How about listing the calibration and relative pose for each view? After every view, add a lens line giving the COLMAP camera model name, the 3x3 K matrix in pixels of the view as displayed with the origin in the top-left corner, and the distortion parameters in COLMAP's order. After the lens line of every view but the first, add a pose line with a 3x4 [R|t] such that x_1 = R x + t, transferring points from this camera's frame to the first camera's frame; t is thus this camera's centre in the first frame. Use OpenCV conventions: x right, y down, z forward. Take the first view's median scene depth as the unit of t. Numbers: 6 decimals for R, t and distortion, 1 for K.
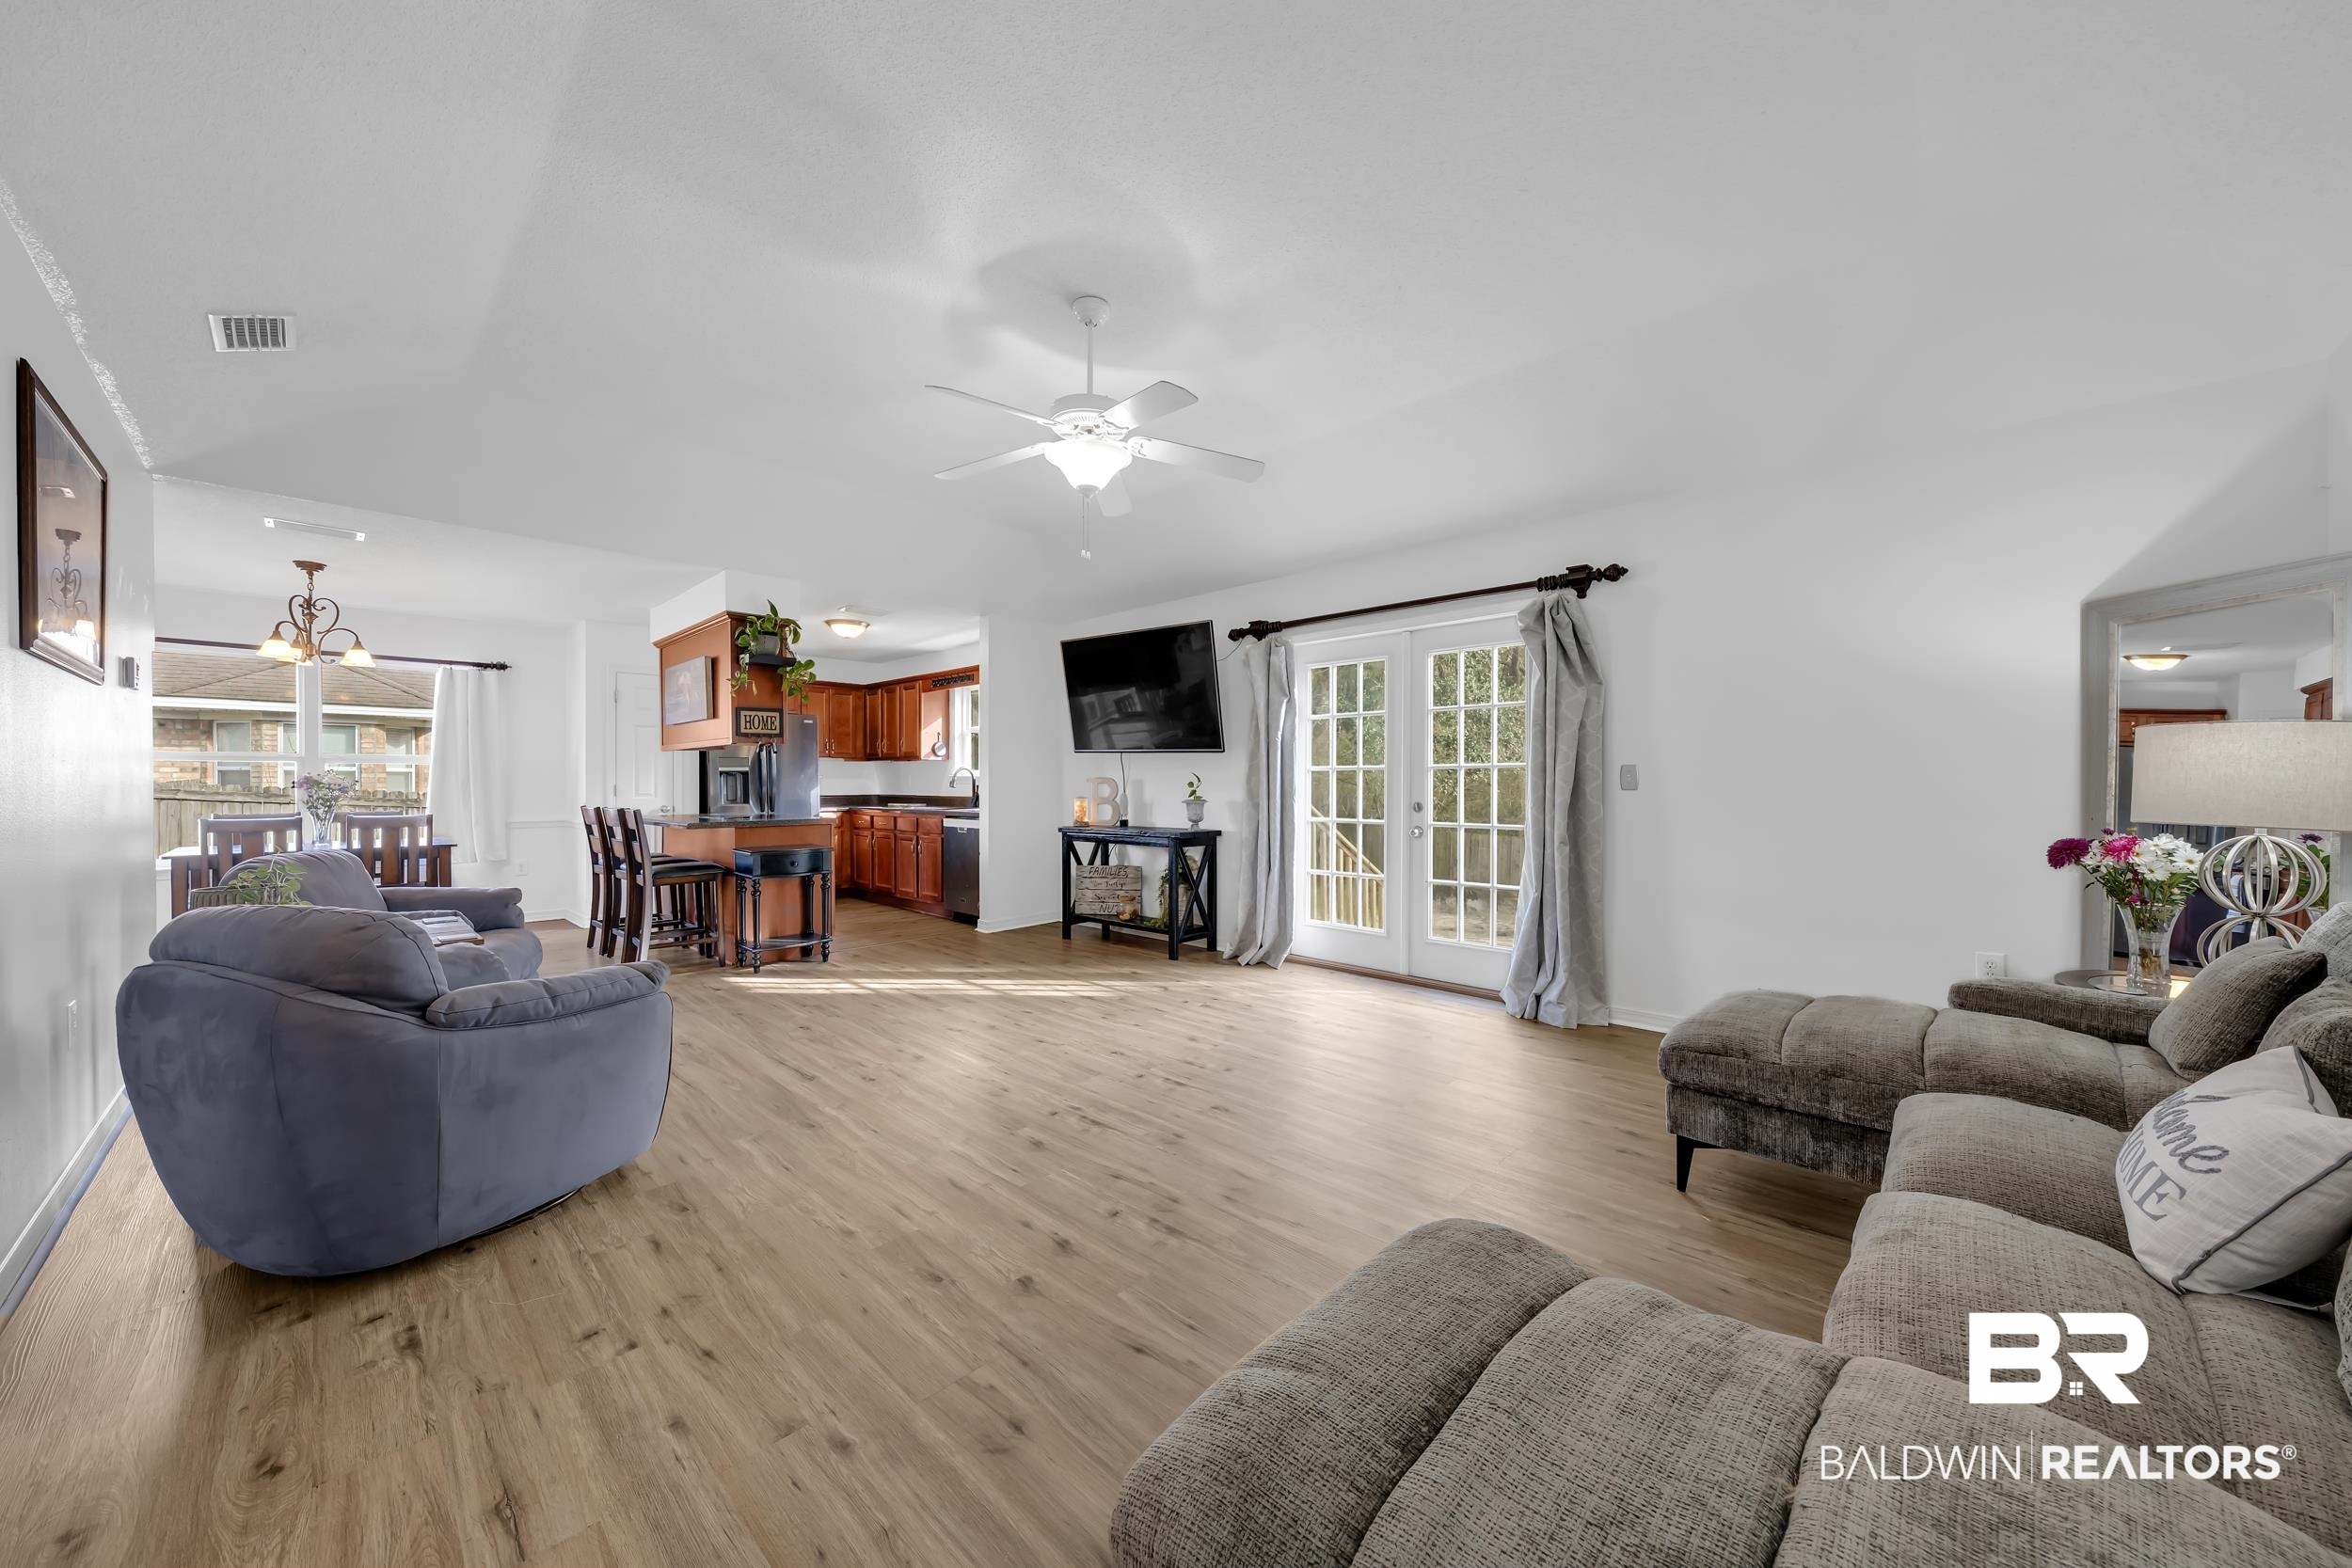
lens RADIAL K [[769.7, 0, 1172.5], [0, 769.7, 790.2], [0, 0, 1]] dist [0.000376, -0.000005]
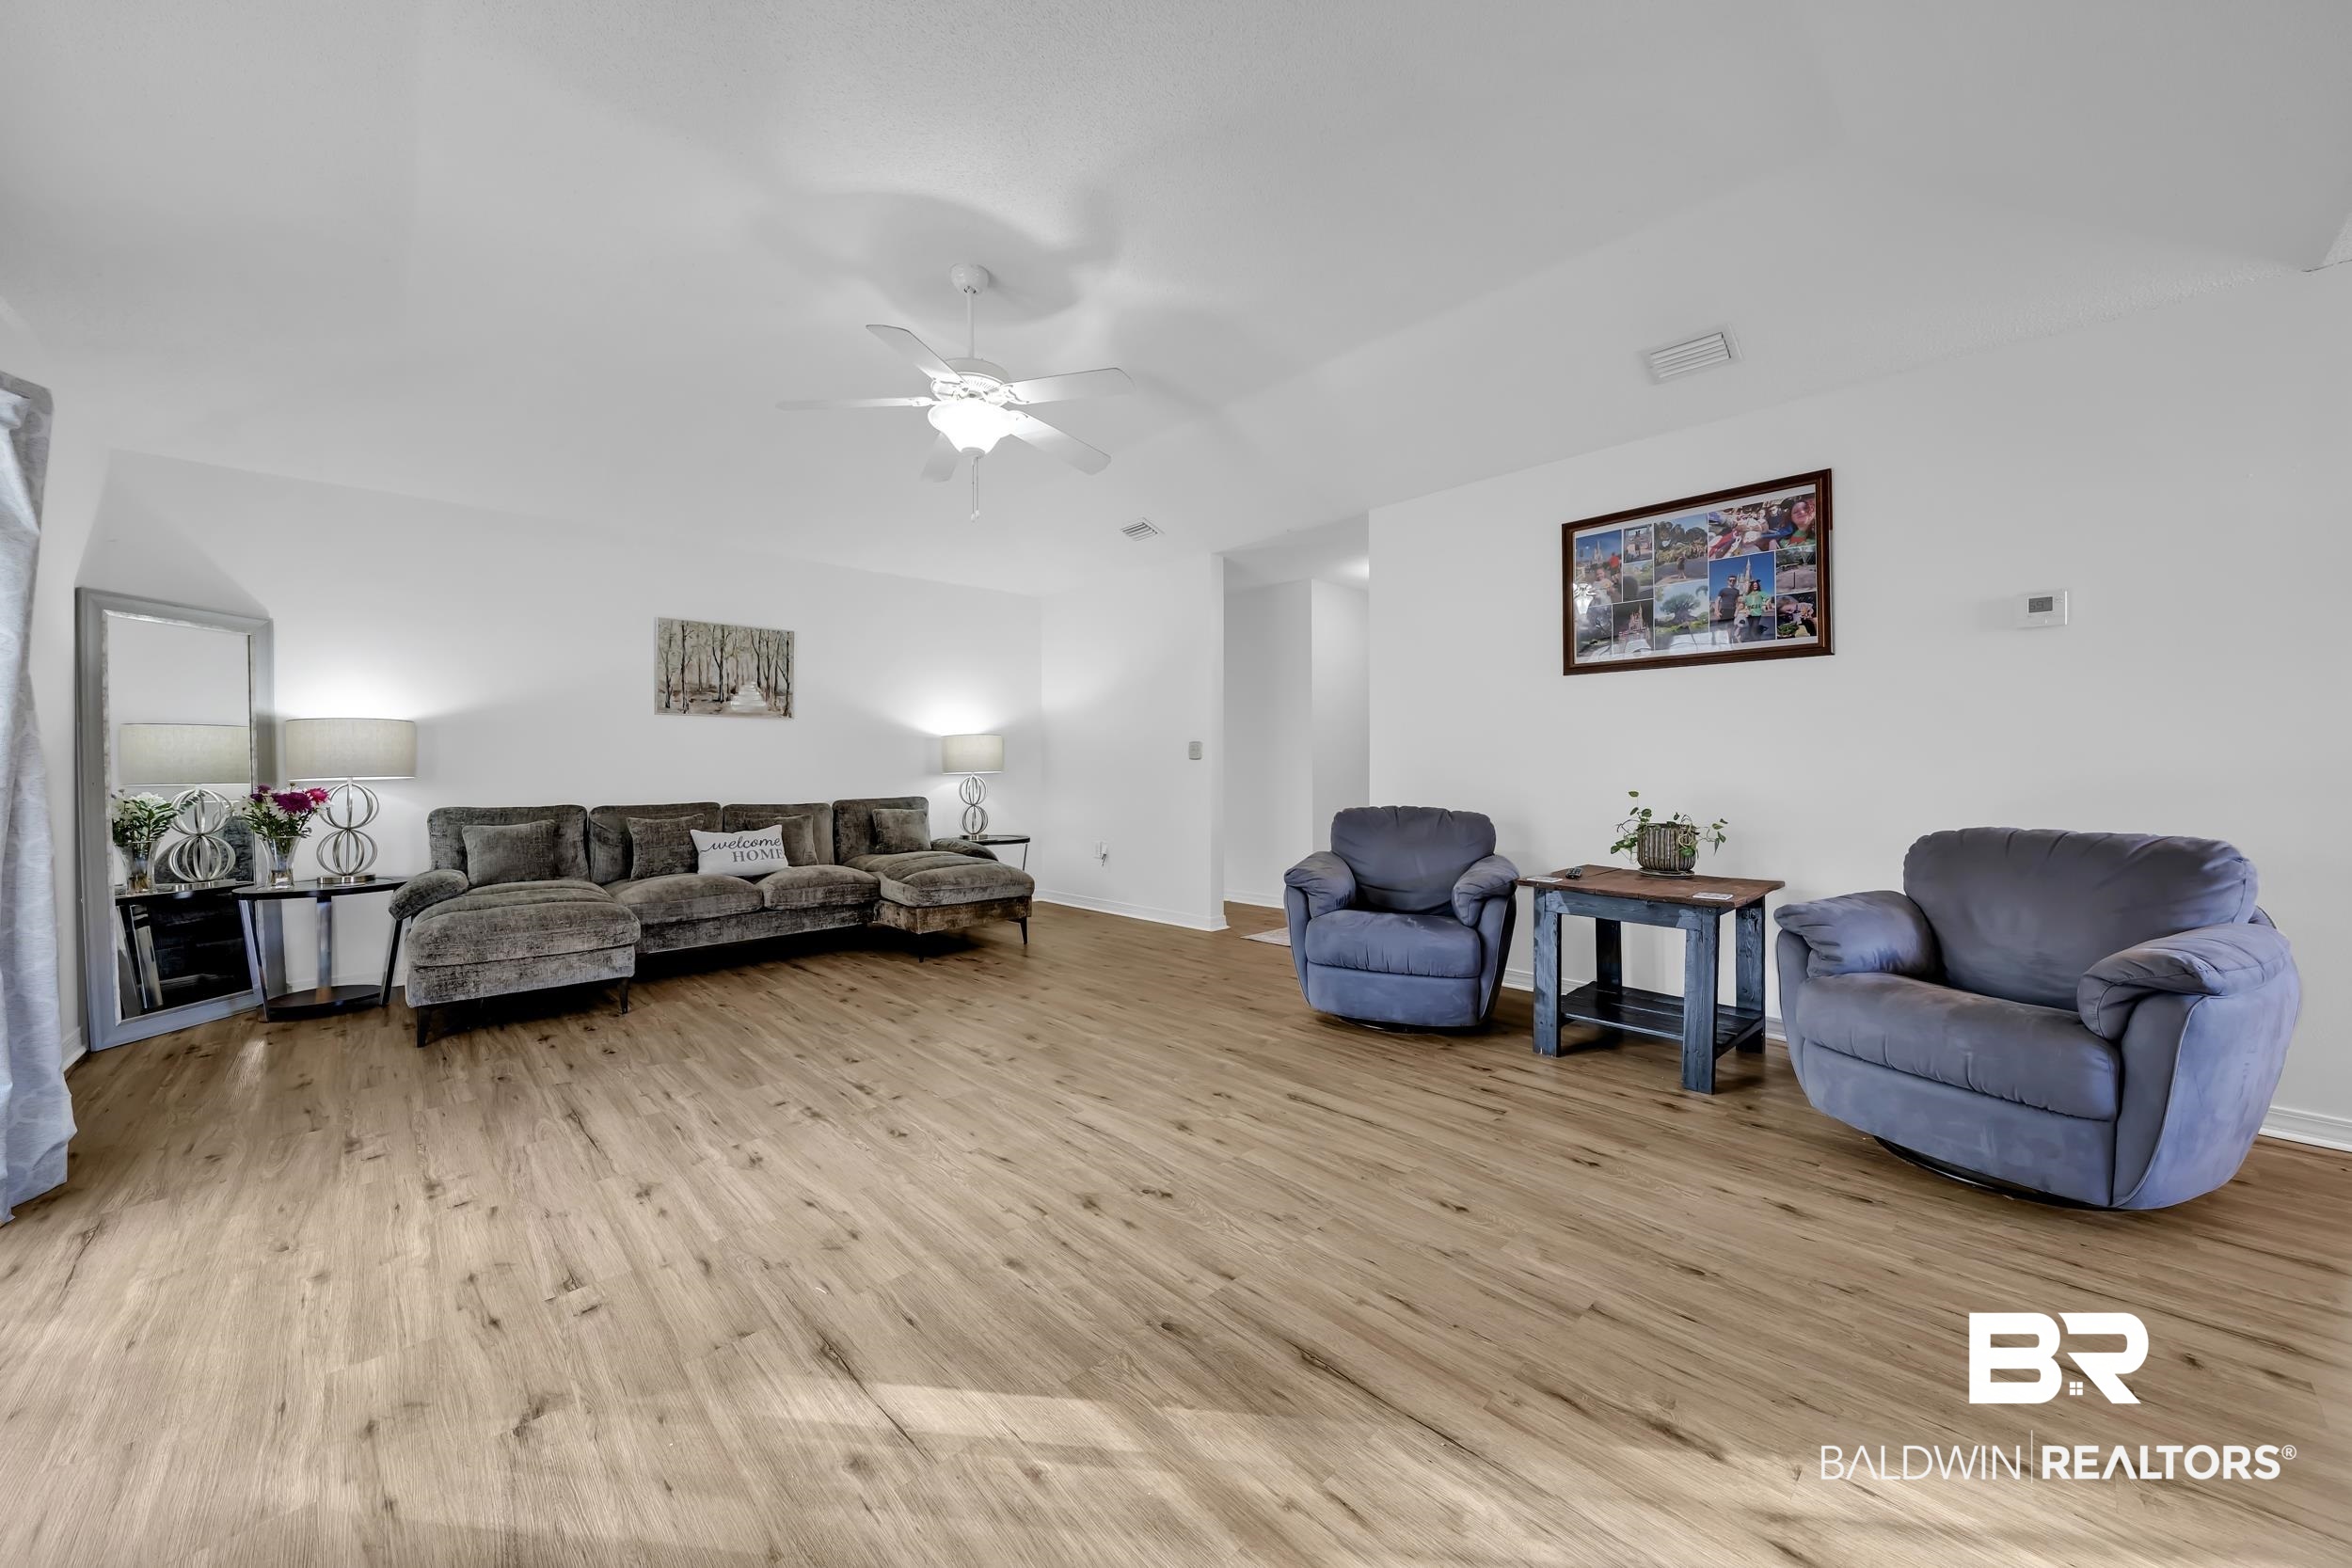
lens RADIAL K [[881.5, 0, 1124.8], [0, 881.5, 758.6], [0, 0, 1]] dist [-0.001911, -0.000086]
pose [[-0.992436, 0.007639, 0.122525, -0.372171], [0.007285, 0.999968, -0.003339, 0.016248], [-0.122546, -0.002421, -0.992460, 1.771054]]
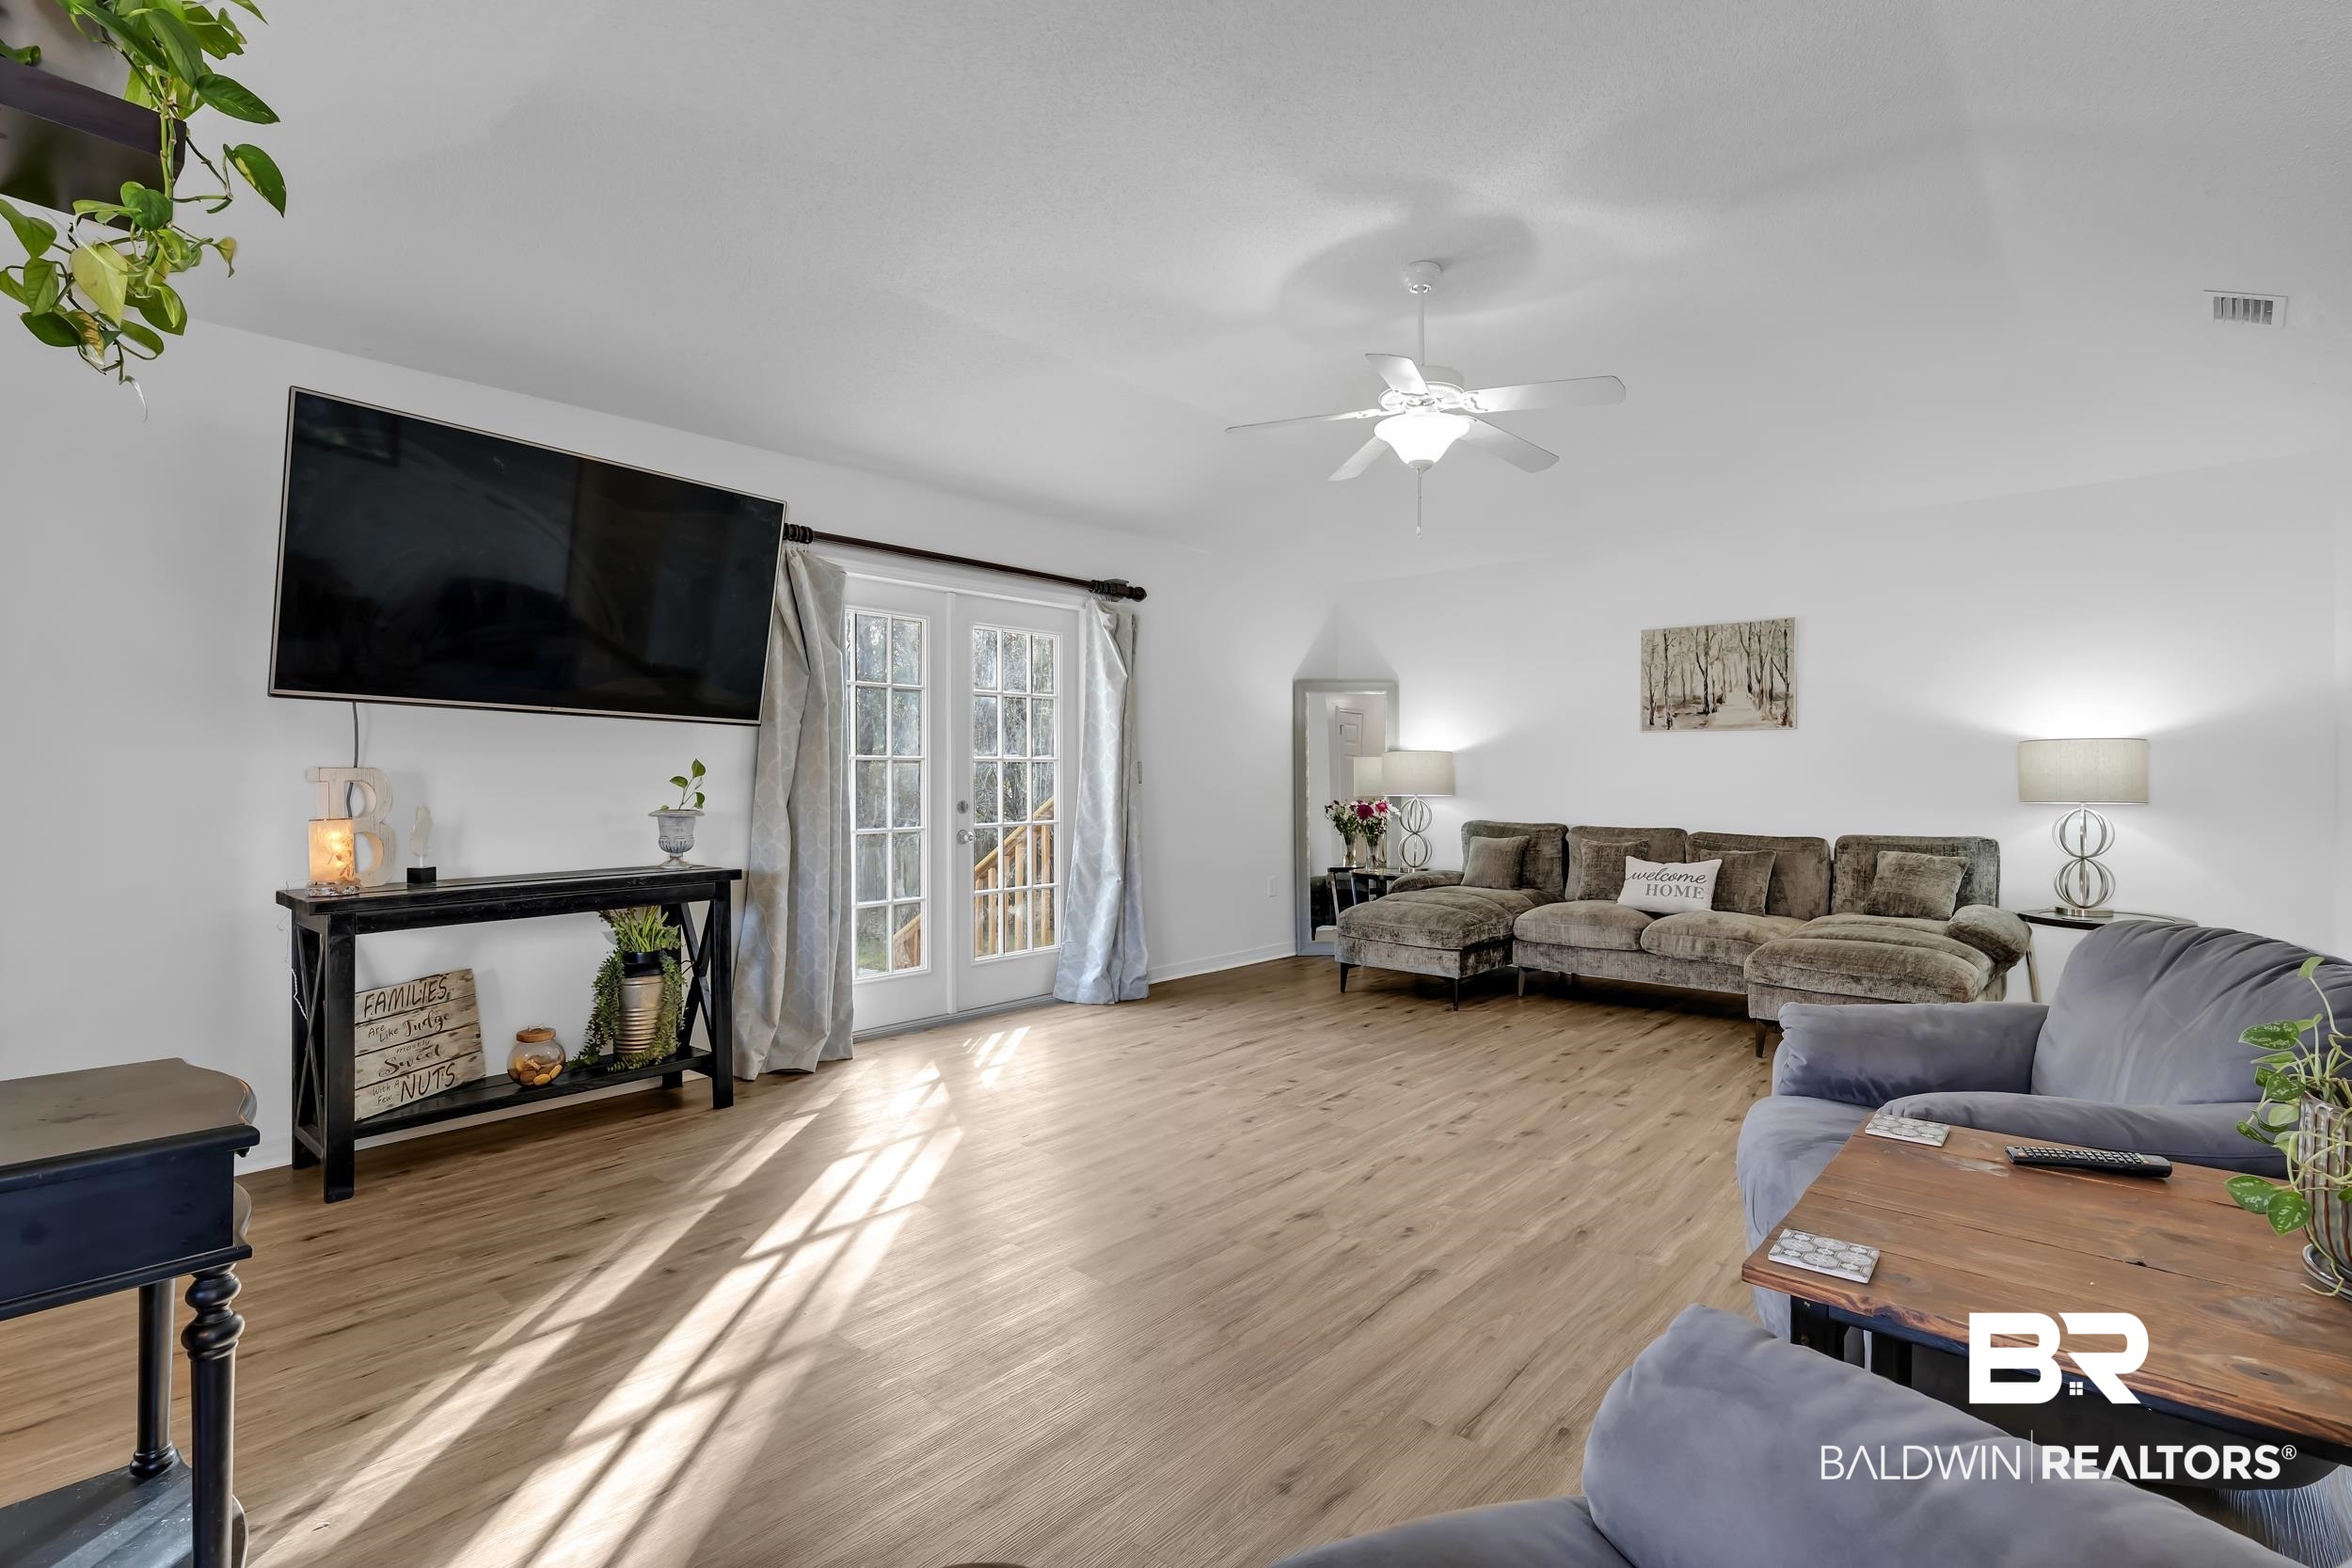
lens RADIAL K [[1061.7, 0, 1176.0], [0, 1061.7, 784.0], [0, 0, 1]] dist [0.002692, -0.000149]
pose [[0.015482, -0.008668, 0.999843, -1.174929], [0.013110, 0.999878, 0.008466, -0.012753], [-0.999794, 0.012977, 0.015593, 1.070255]]
